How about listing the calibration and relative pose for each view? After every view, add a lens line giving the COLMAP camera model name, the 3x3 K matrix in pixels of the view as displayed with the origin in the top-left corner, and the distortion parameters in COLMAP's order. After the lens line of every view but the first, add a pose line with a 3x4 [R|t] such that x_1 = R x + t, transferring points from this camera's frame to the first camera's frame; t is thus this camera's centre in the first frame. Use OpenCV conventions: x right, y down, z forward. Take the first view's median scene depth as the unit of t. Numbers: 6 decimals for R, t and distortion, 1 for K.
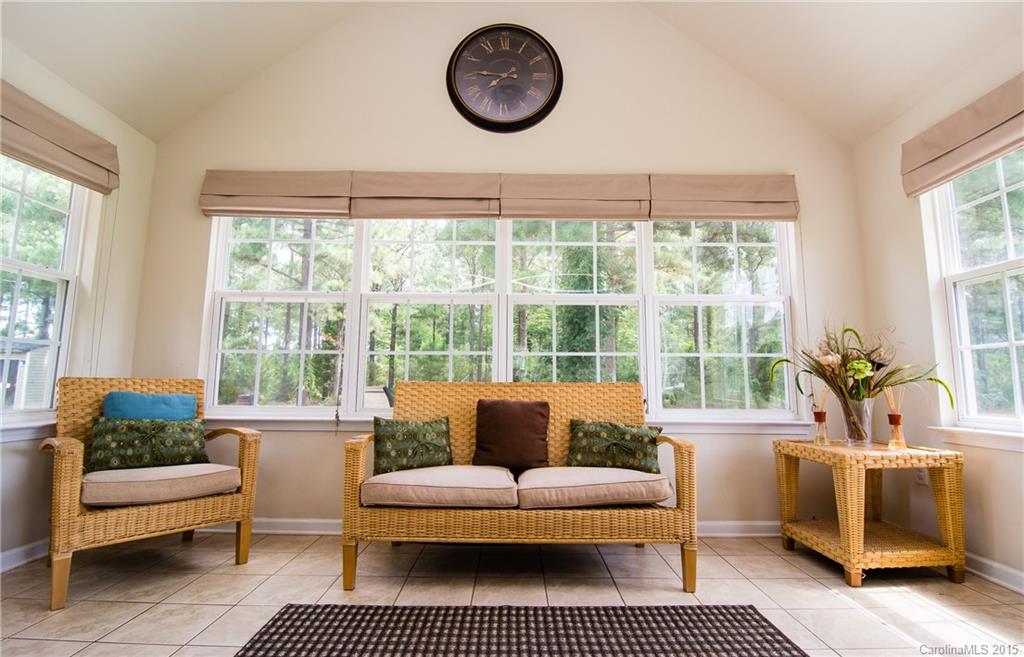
lens RADIAL K [[489.1, 0, 512.0], [0, 489.1, 328.5], [0, 0, 1]] dist [-0.017459, -0.000306]
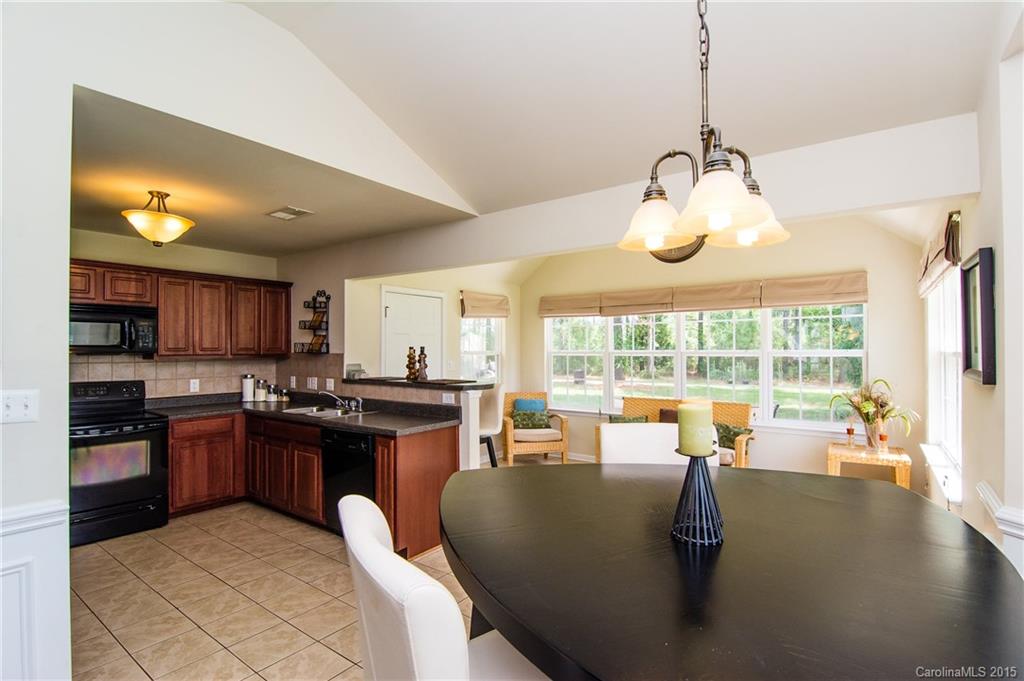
lens RADIAL K [[491.4, 0, 512.0], [0, 491.4, 340.5], [0, 0, 1]] dist [0.002073, 0.000189]
pose [[0.800142, -0.024073, -0.599327, 0.752921], [0.082329, 0.994145, 0.069983, -0.371169], [0.594133, -0.105338, 0.797439, -1.103102]]
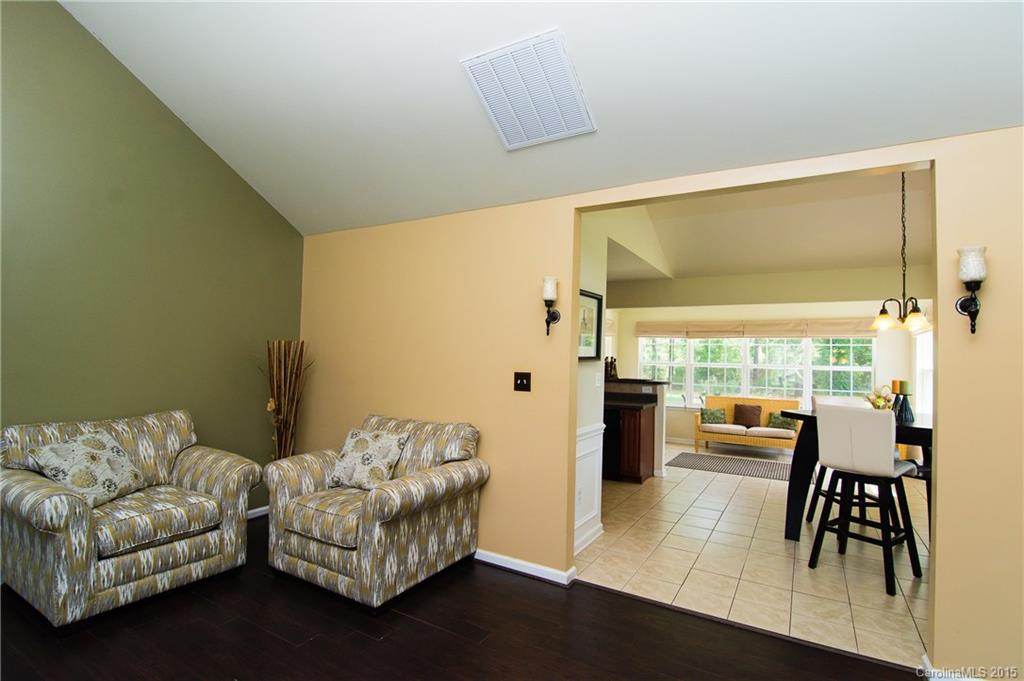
lens RADIAL K [[502.4, 0, 512.0], [0, 502.4, 340.5], [0, 0, 1]] dist [-0.002918, -0.000373]
pose [[0.860455, -0.005609, -0.509495, 0.359296], [0.041301, 0.997417, 0.058770, -0.527050], [0.507850, -0.071612, 0.858464, -2.553390]]
